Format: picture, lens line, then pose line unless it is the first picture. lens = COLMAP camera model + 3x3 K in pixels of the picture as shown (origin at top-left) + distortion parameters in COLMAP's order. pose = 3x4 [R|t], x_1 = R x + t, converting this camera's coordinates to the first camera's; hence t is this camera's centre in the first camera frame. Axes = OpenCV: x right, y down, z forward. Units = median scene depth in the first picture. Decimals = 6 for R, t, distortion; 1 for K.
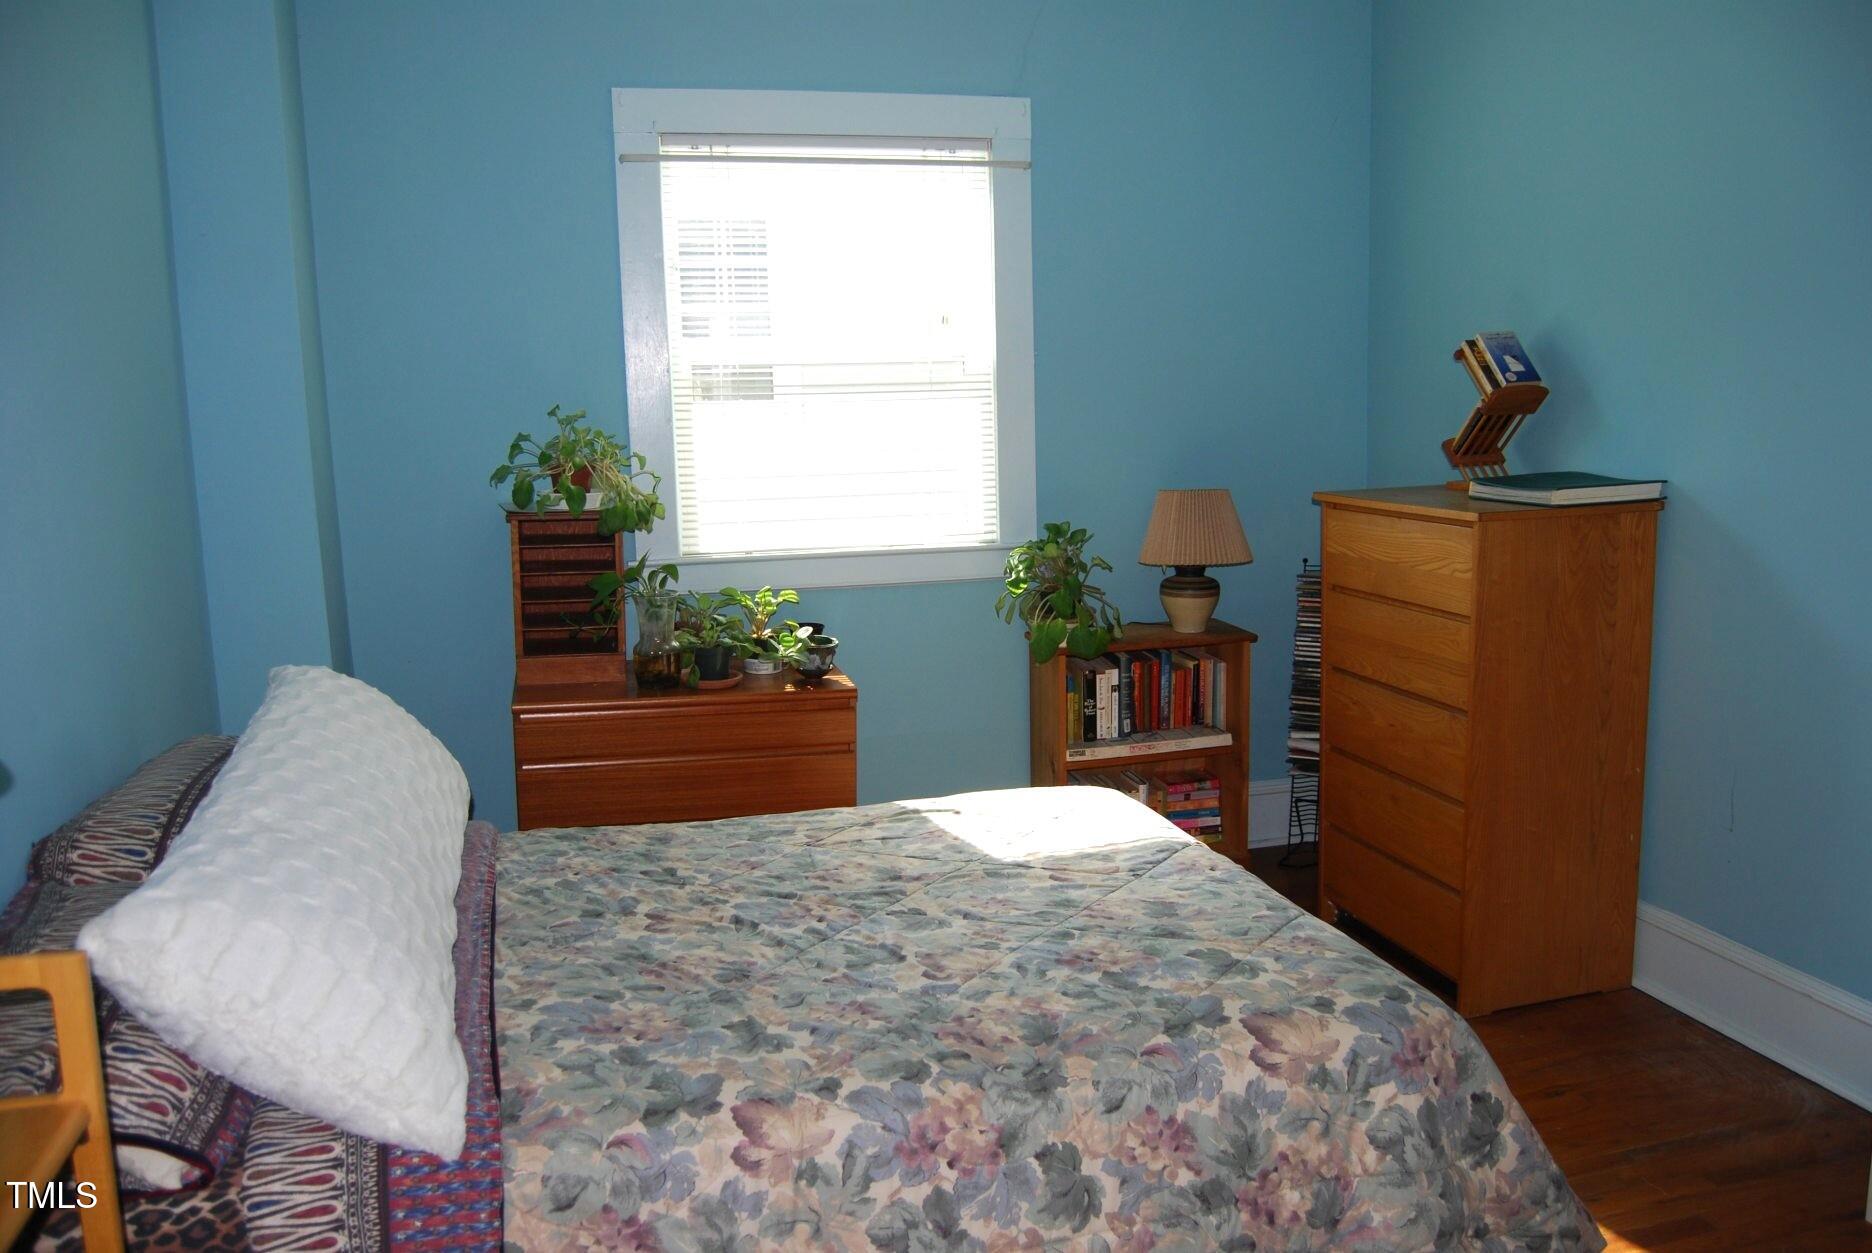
lens RADIAL K [[1471.8, 0, 943.0], [0, 1471.8, 623.7], [0, 0, 1]] dist [-0.090492, 0.031245]
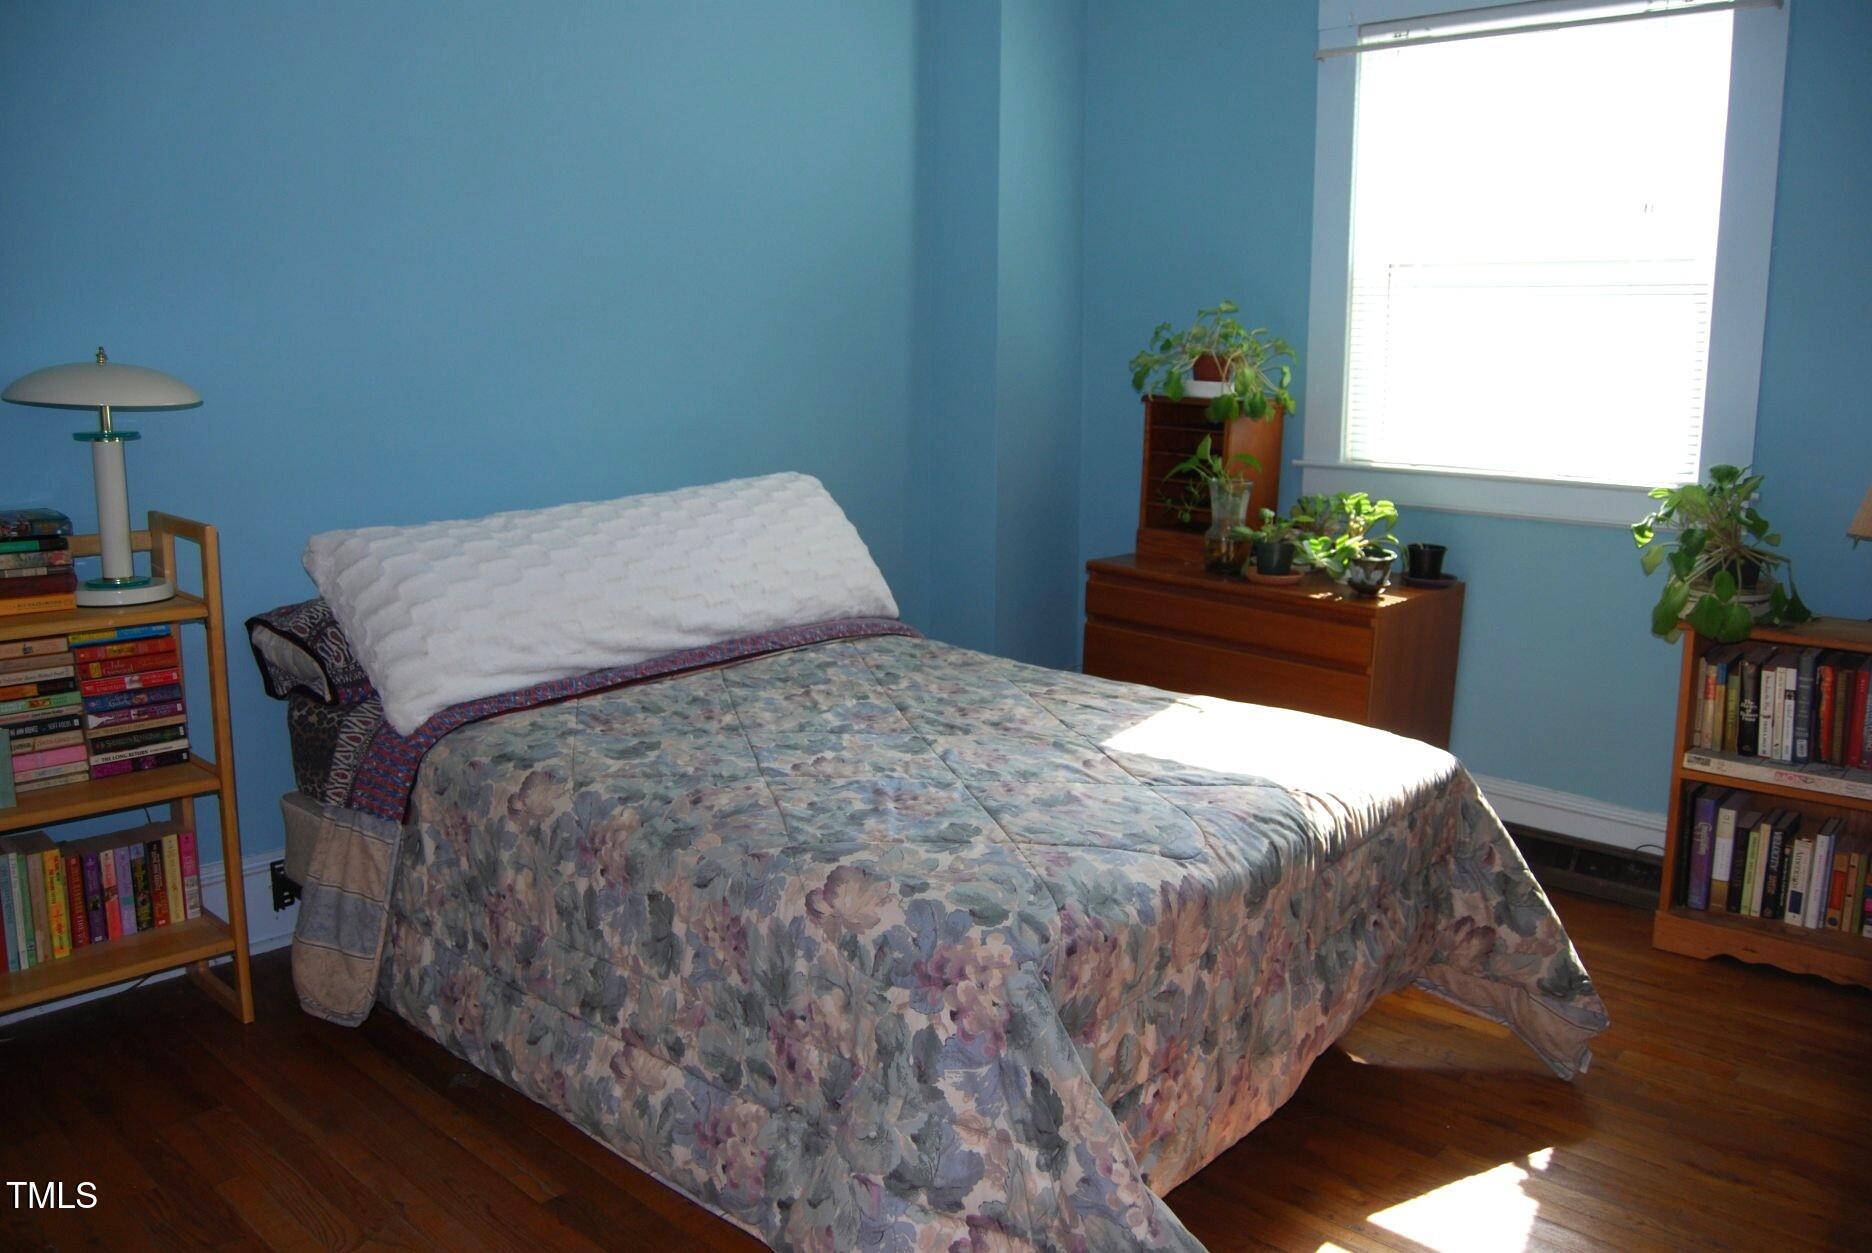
lens RADIAL K [[1471.8, 0, 945.7], [0, 1471.8, 618.2], [0, 0, 1]] dist [-0.090492, 0.031245]
pose [[0.539509, 0.173773, -0.823852, 0.875156], [-0.159948, 0.981805, 0.102345, 0.000562], [0.826648, 0.076558, 0.557488, 0.435366]]
